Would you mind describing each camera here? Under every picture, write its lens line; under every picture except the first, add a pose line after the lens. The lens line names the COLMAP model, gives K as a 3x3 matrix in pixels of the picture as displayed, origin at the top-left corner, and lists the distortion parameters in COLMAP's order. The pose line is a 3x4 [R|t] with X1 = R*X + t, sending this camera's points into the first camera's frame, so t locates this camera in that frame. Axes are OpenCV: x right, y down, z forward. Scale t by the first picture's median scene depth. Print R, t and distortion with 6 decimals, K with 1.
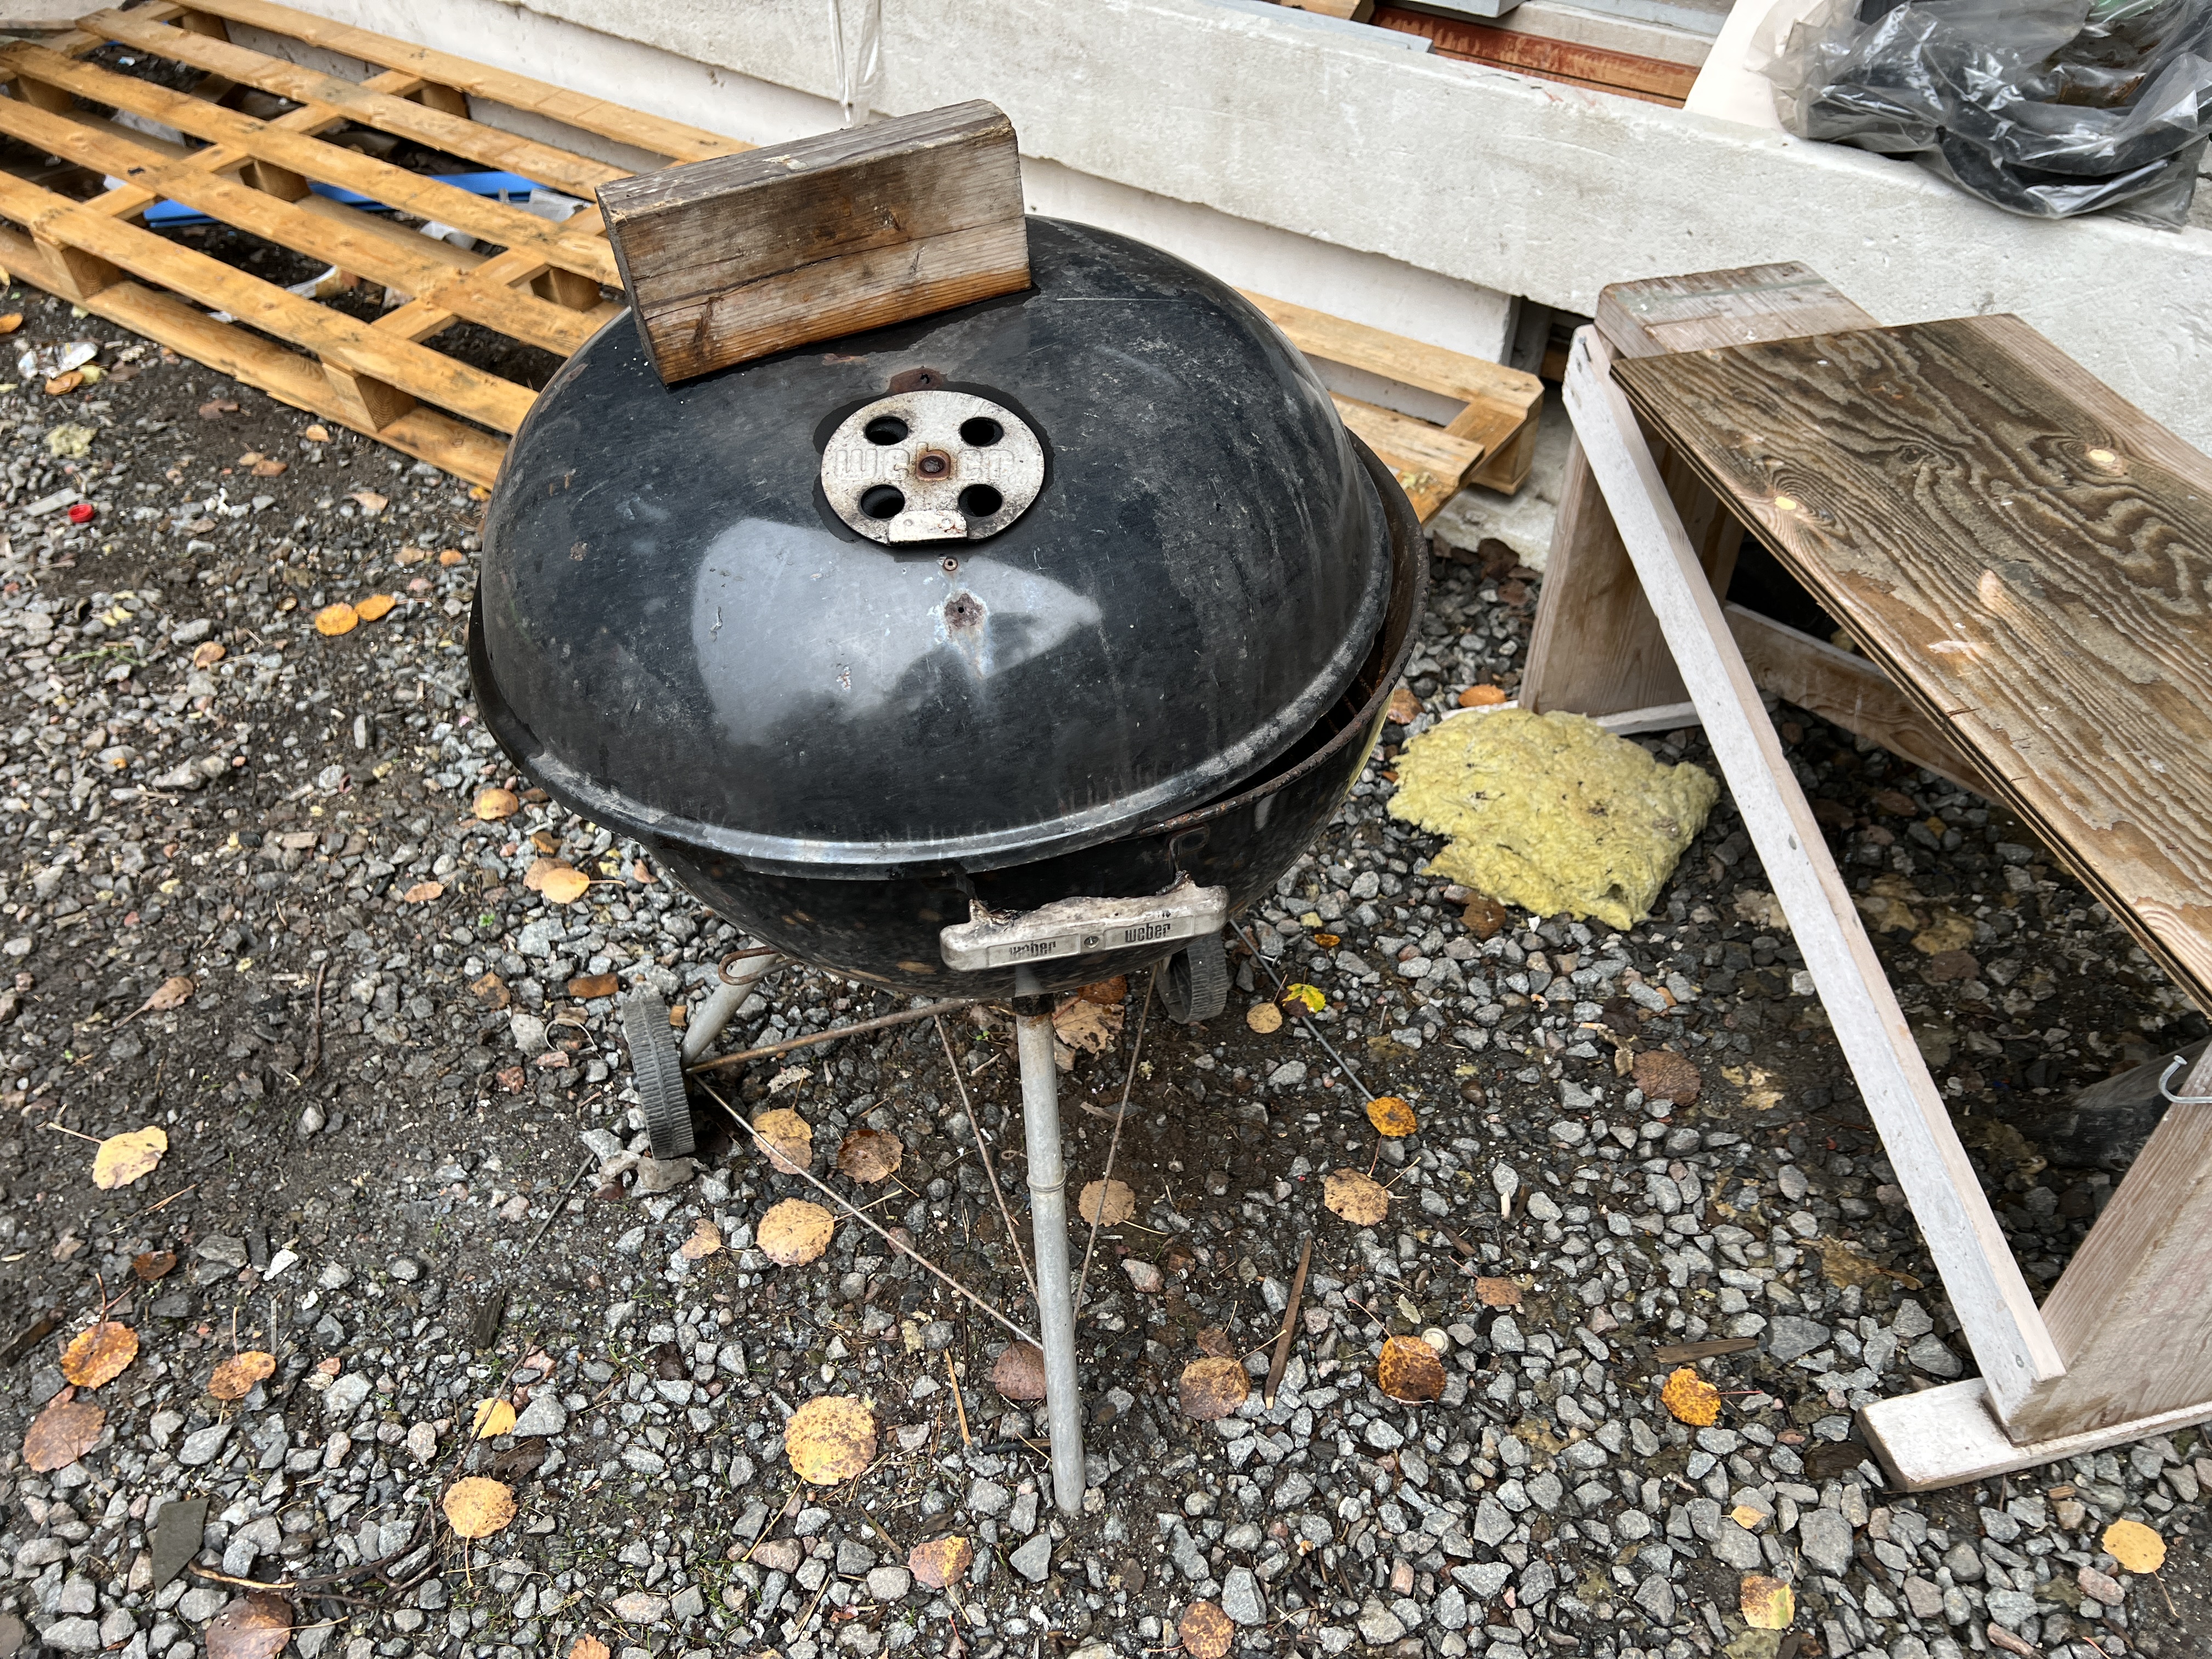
lens RADIAL K [[1692.4, 0, 1119.2], [0, 1692.4, 829.5], [0, 0, 1]] dist [0.046033, -0.067182]
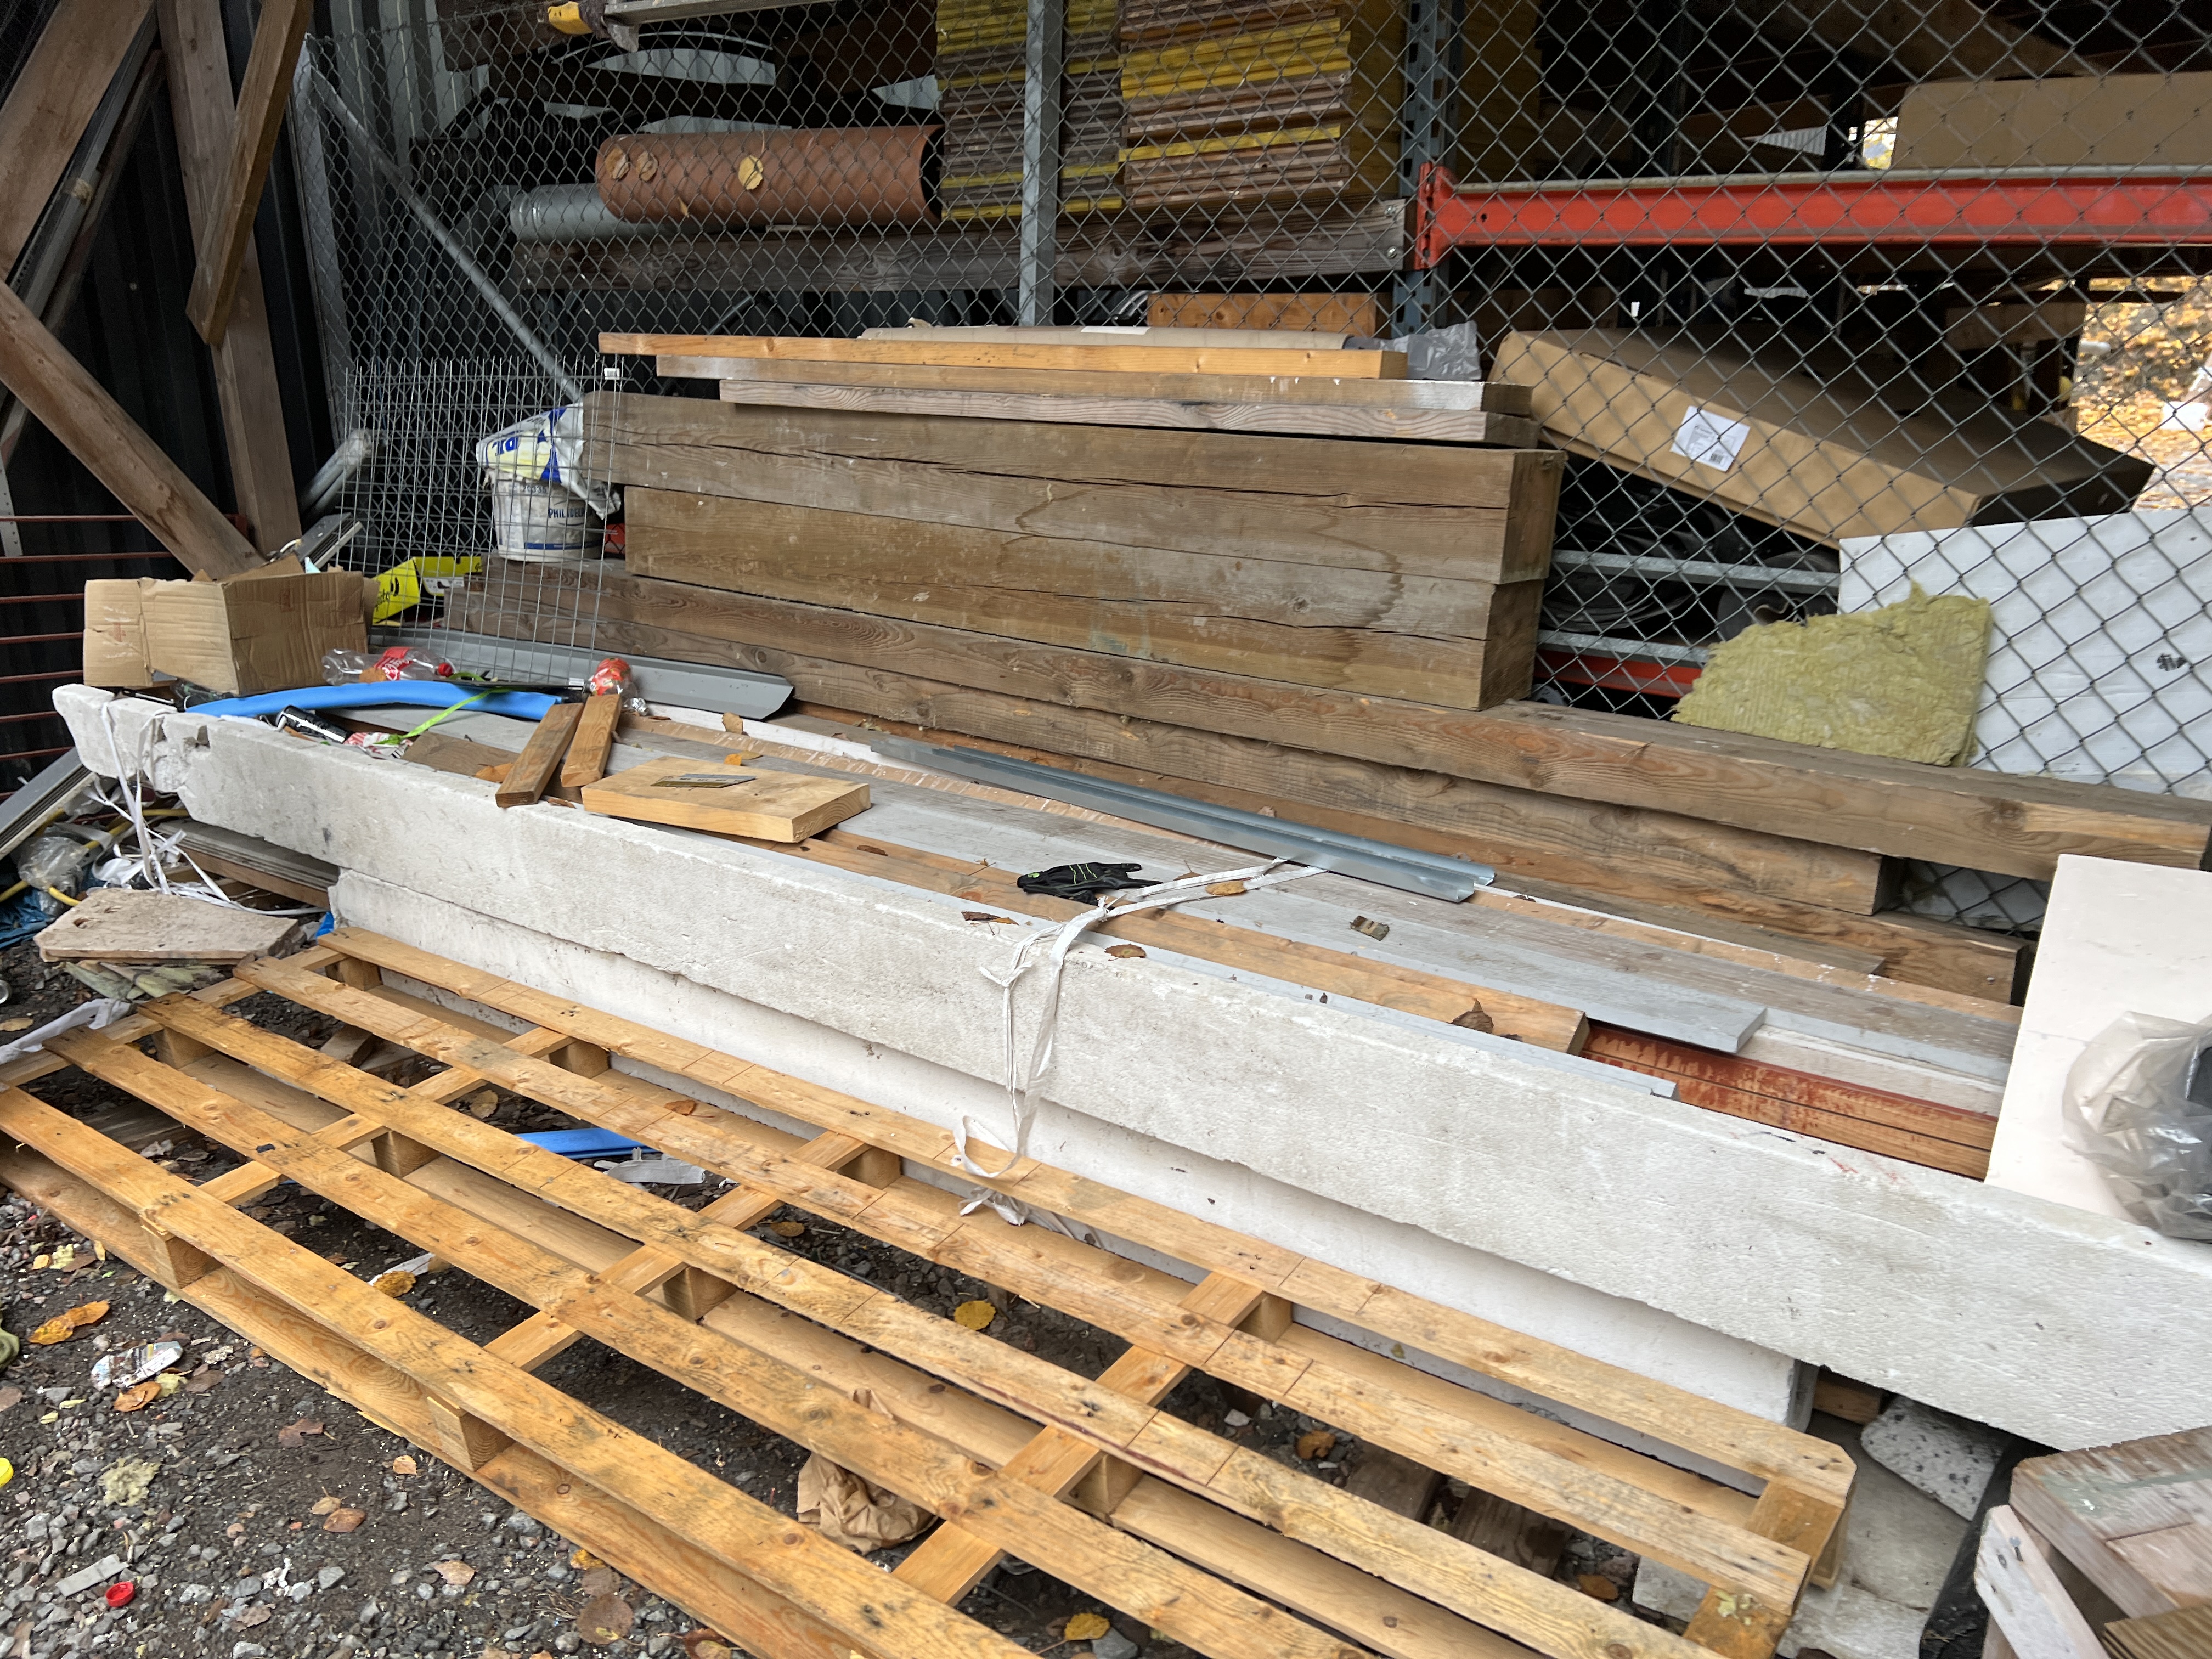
lens RADIAL K [[1692.4, 0, 1109.7], [0, 1692.4, 830.3], [0, 0, 1]] dist [0.046033, -0.067182]
pose [[0.999476, -0.011662, -0.030205, -0.080169], [-0.002354, 0.904243, -0.427012, -0.161547], [0.032292, 0.426860, 0.903741, 0.079892]]
